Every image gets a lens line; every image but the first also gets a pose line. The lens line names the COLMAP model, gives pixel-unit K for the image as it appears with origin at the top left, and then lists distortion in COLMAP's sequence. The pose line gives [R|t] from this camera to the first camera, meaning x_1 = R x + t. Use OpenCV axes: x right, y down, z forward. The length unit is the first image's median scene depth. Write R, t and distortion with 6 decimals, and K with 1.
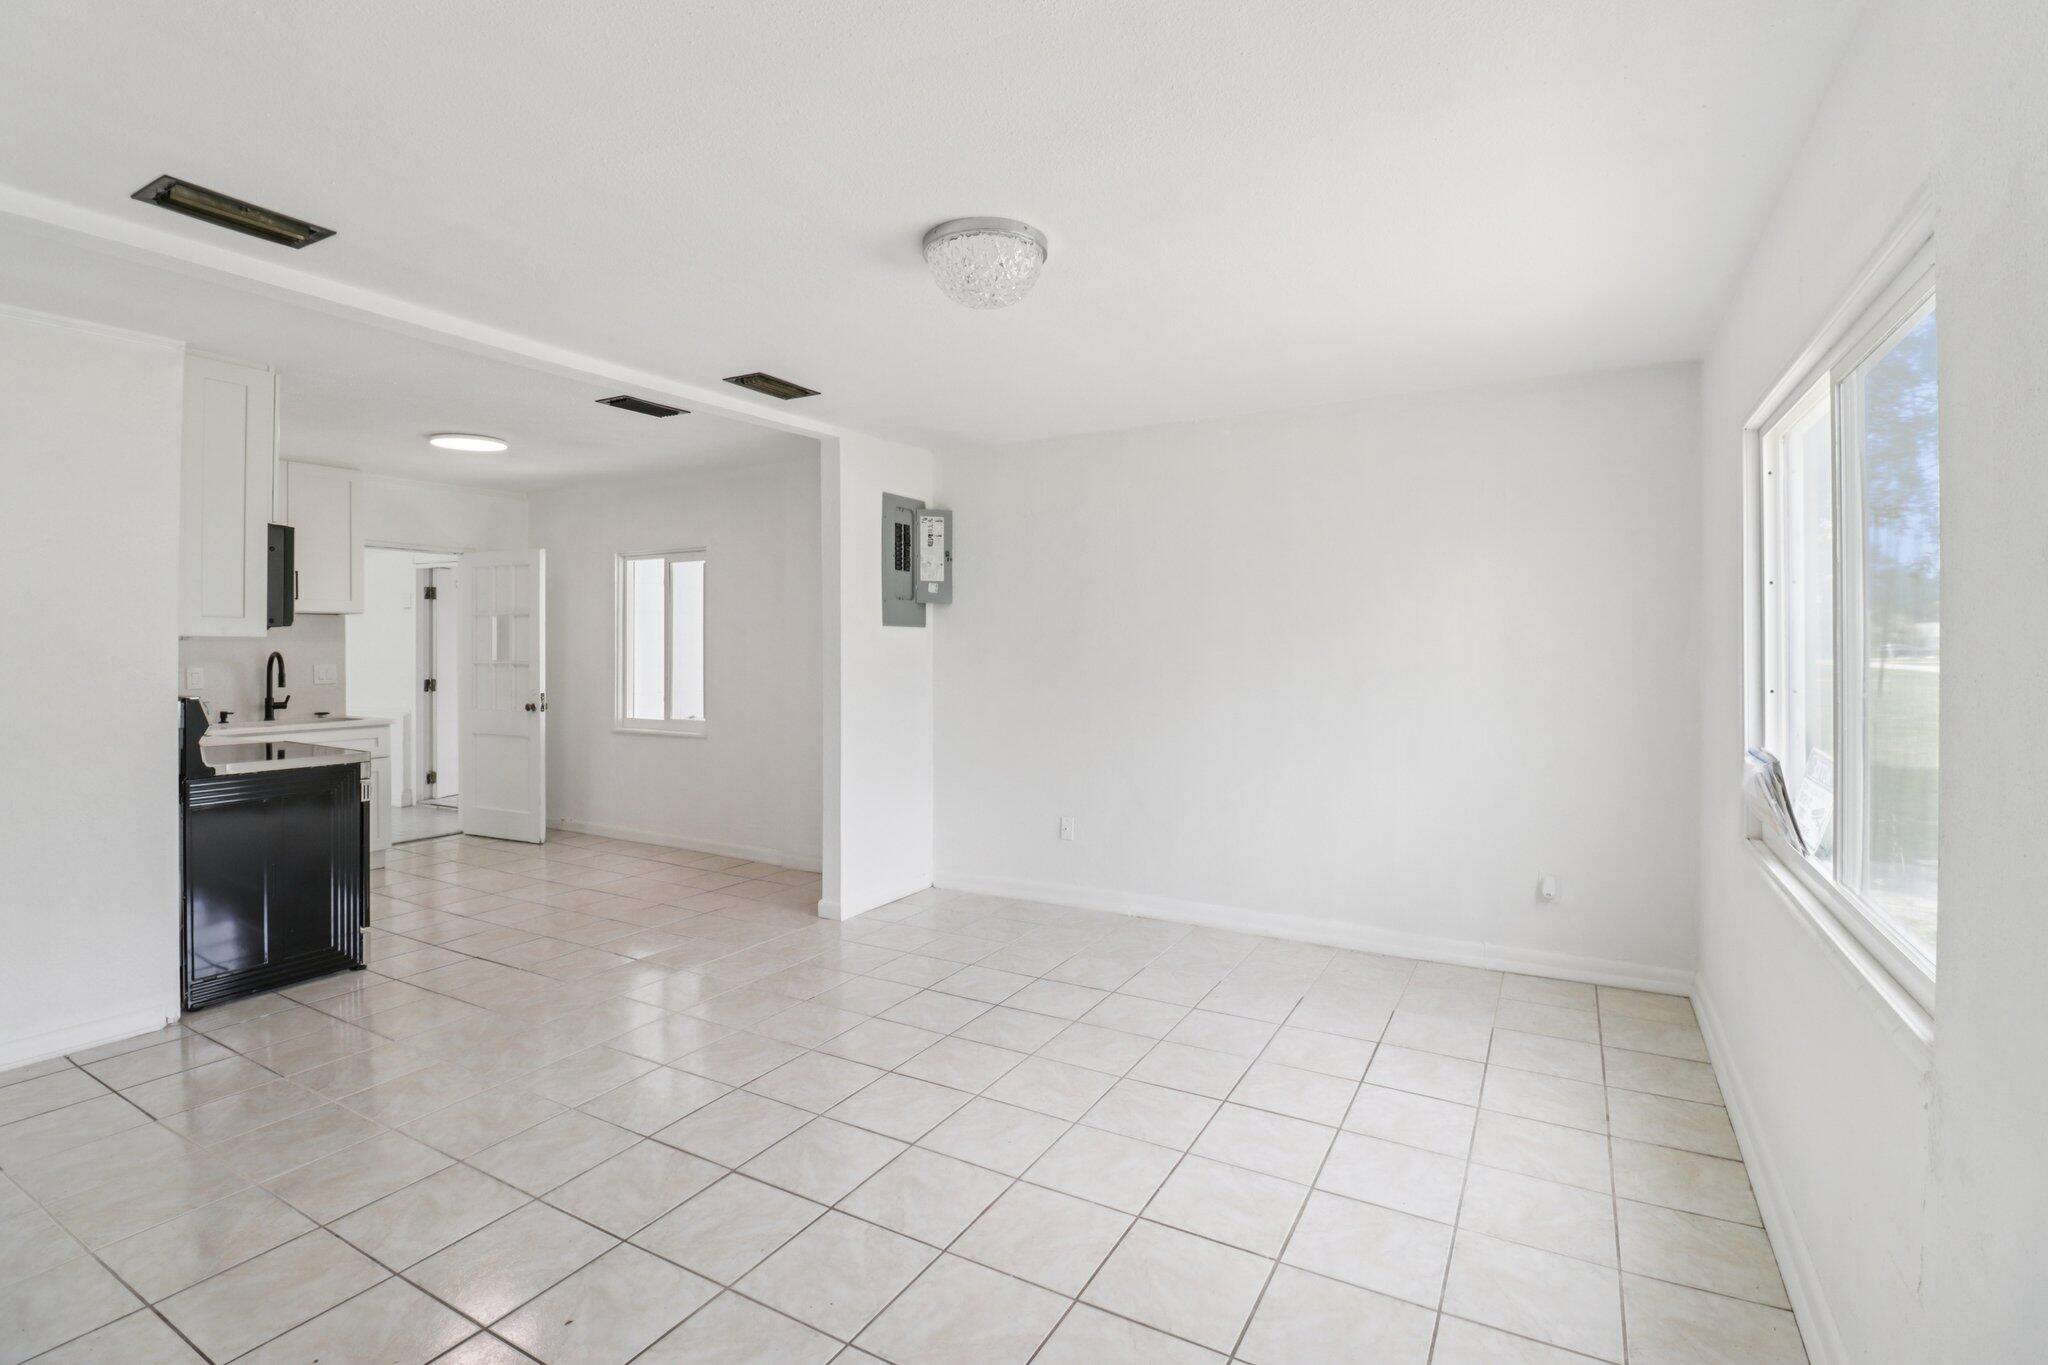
lens RADIAL K [[944.7, 0, 1023.5], [0, 944.7, 643.8], [0, 0, 1]] dist [0.001895, -0.014470]
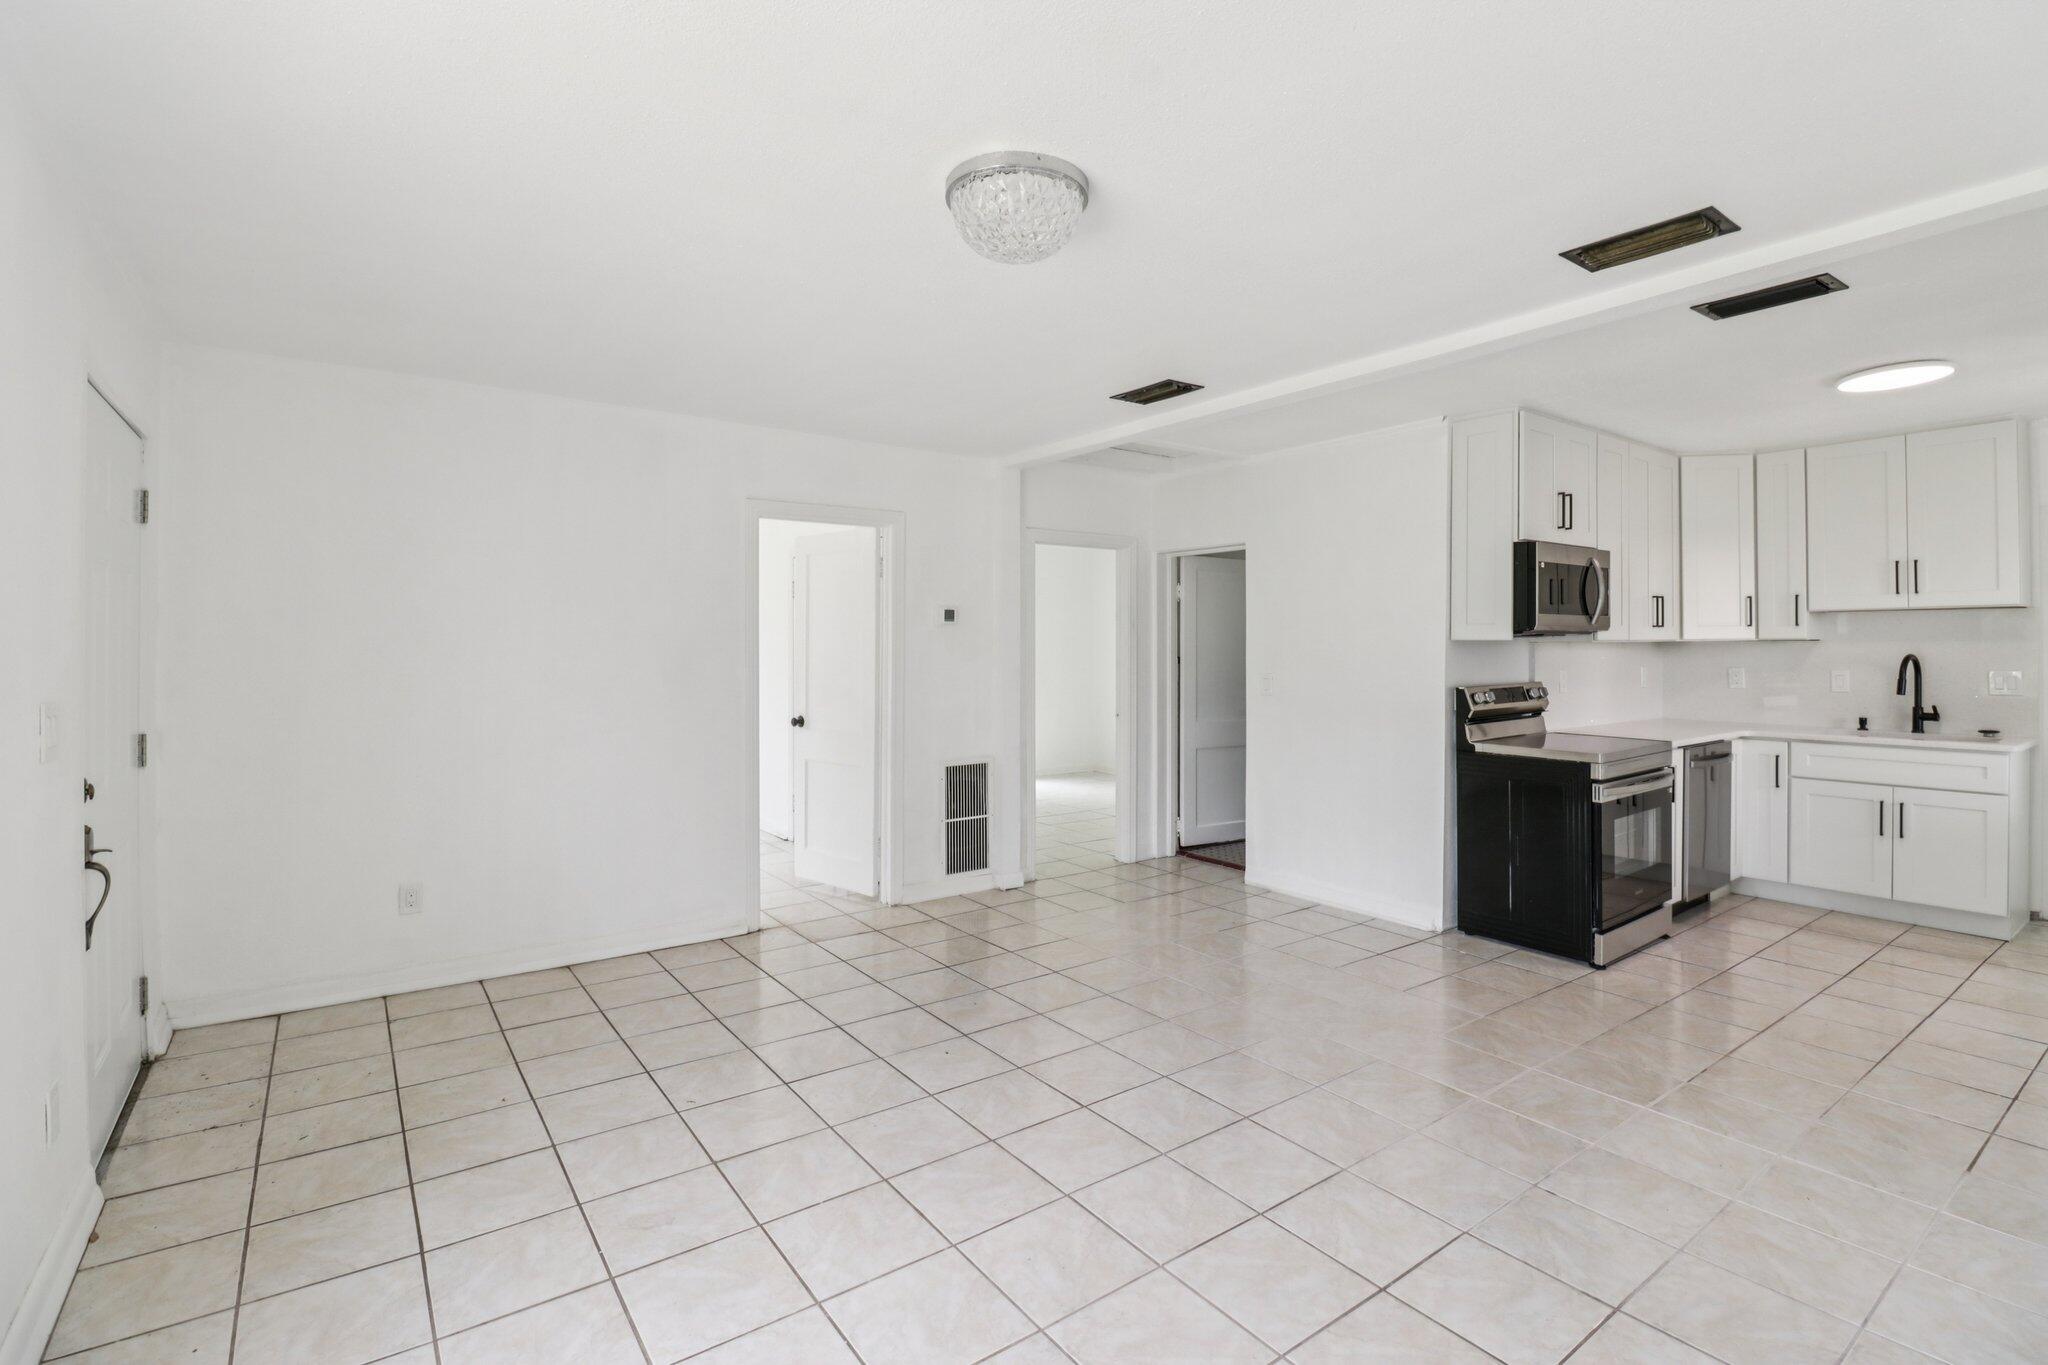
lens RADIAL K [[944.7, 0, 1023.5], [0, 944.7, 643.8], [0, 0, 1]] dist [0.001895, -0.014470]
pose [[-0.411759, -0.001187, -0.911292, 0.329165], [0.002034, 0.999995, -0.002222, -0.000912], [0.911291, -0.002769, -0.411754, 0.601429]]
